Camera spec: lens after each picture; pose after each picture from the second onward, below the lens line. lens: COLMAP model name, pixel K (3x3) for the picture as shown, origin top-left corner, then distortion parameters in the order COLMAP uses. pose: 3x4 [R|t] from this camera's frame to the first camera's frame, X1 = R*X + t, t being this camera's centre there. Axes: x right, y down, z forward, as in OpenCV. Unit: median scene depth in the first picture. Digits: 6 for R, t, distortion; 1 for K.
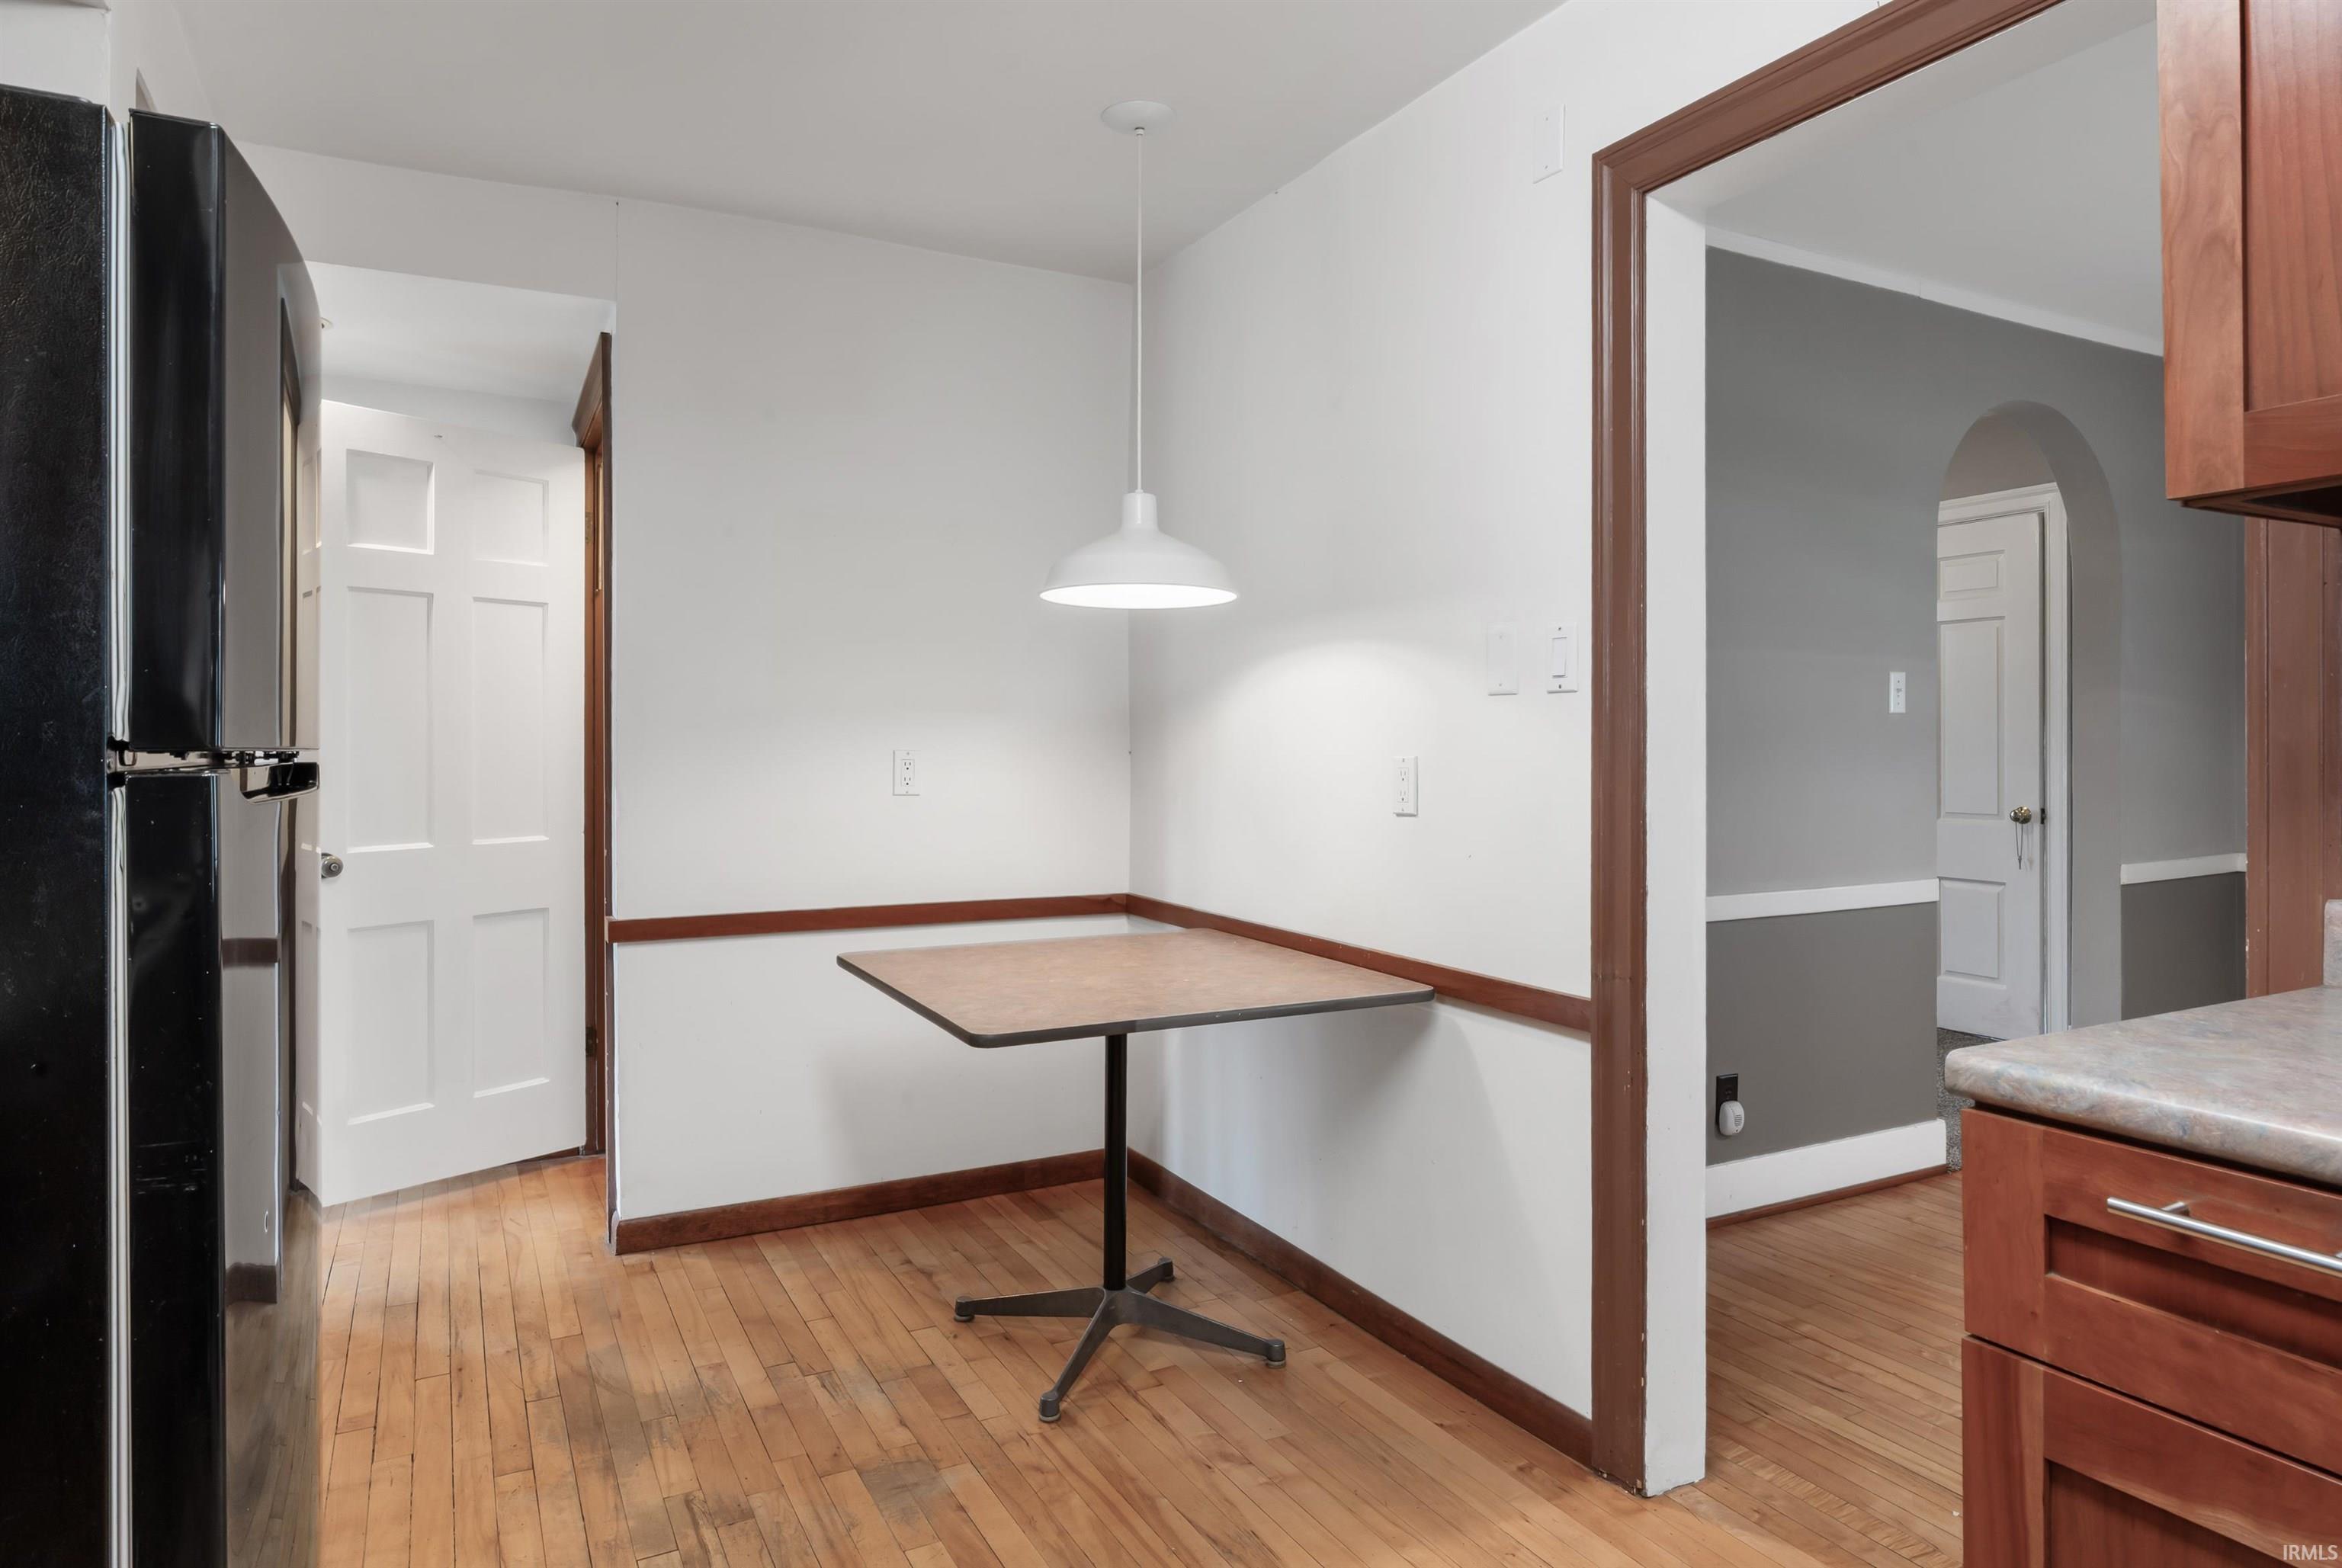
lens RADIAL K [[1376.8, 0, 1177.7], [0, 1376.8, 739.6], [0, 0, 1]] dist [-0.002213, -0.000258]
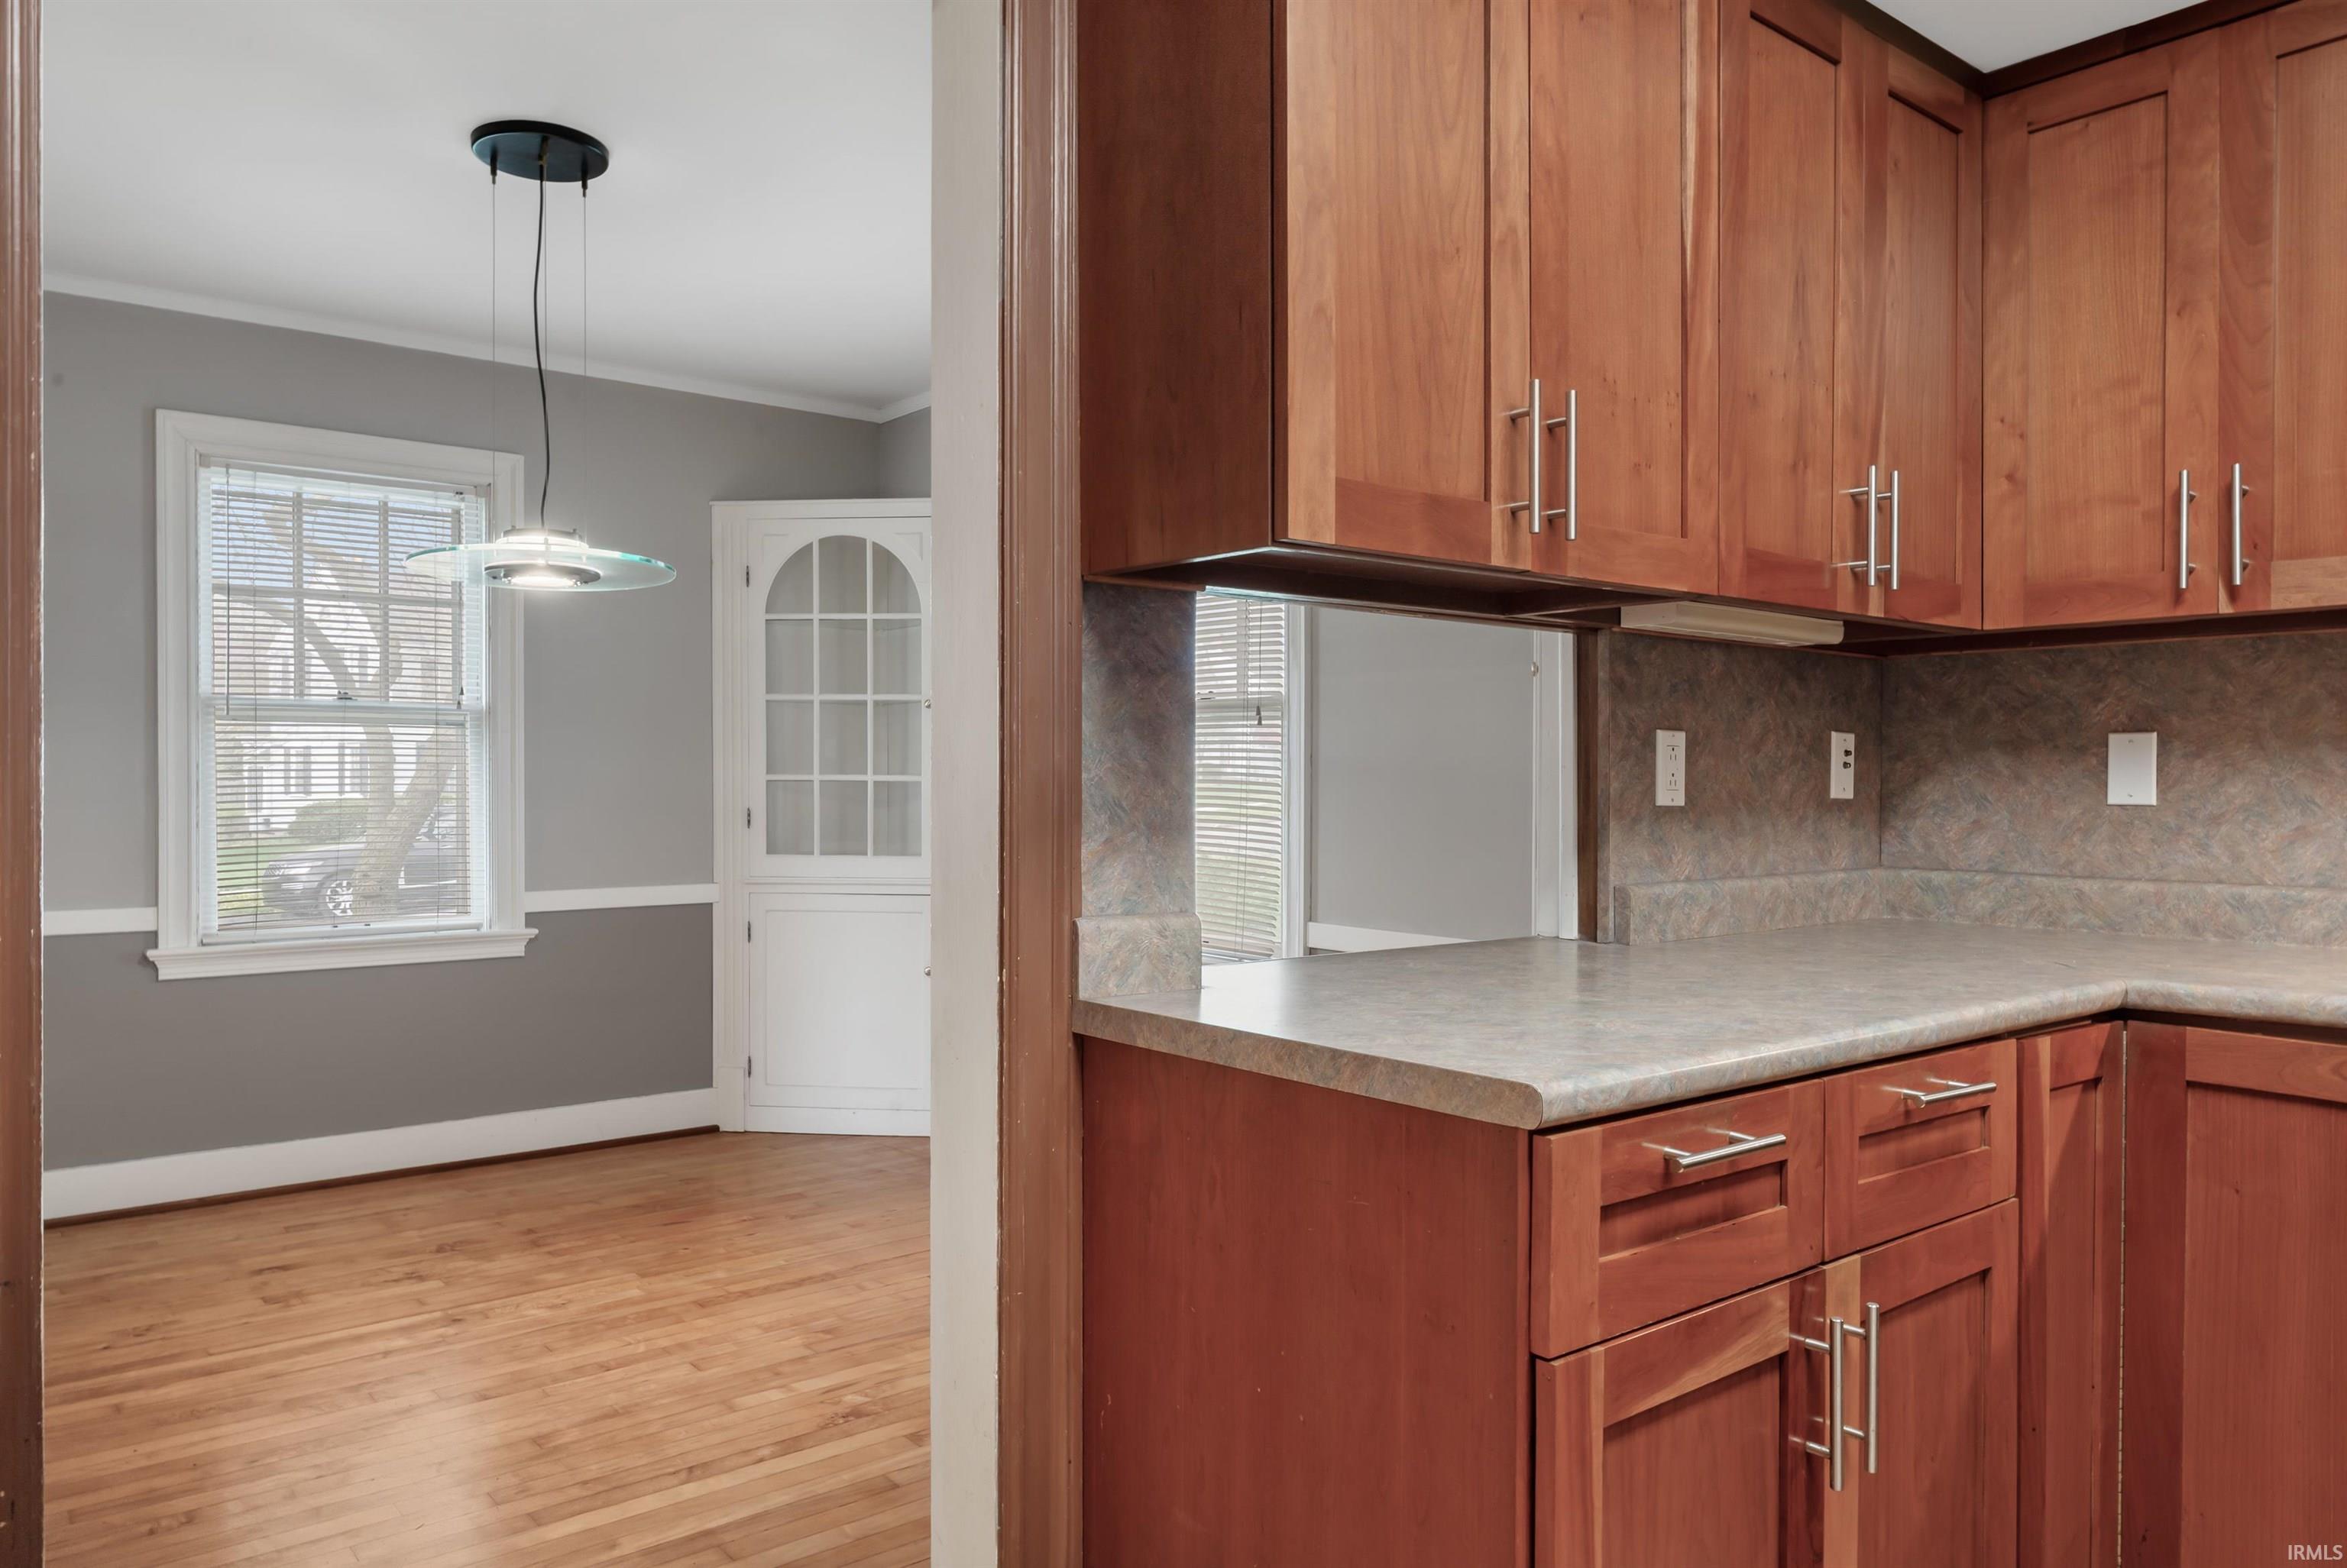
lens RADIAL K [[1601.8, 0, 1173.5], [0, 1601.8, 784.0], [0, 0, 1]] dist [-0.007056, -0.000730]
pose [[-0.188562, -0.001360, 0.982060, -0.587767], [-0.011136, 0.999938, -0.000753, 0.017286], [-0.981998, -0.011078, -0.188566, 1.694653]]
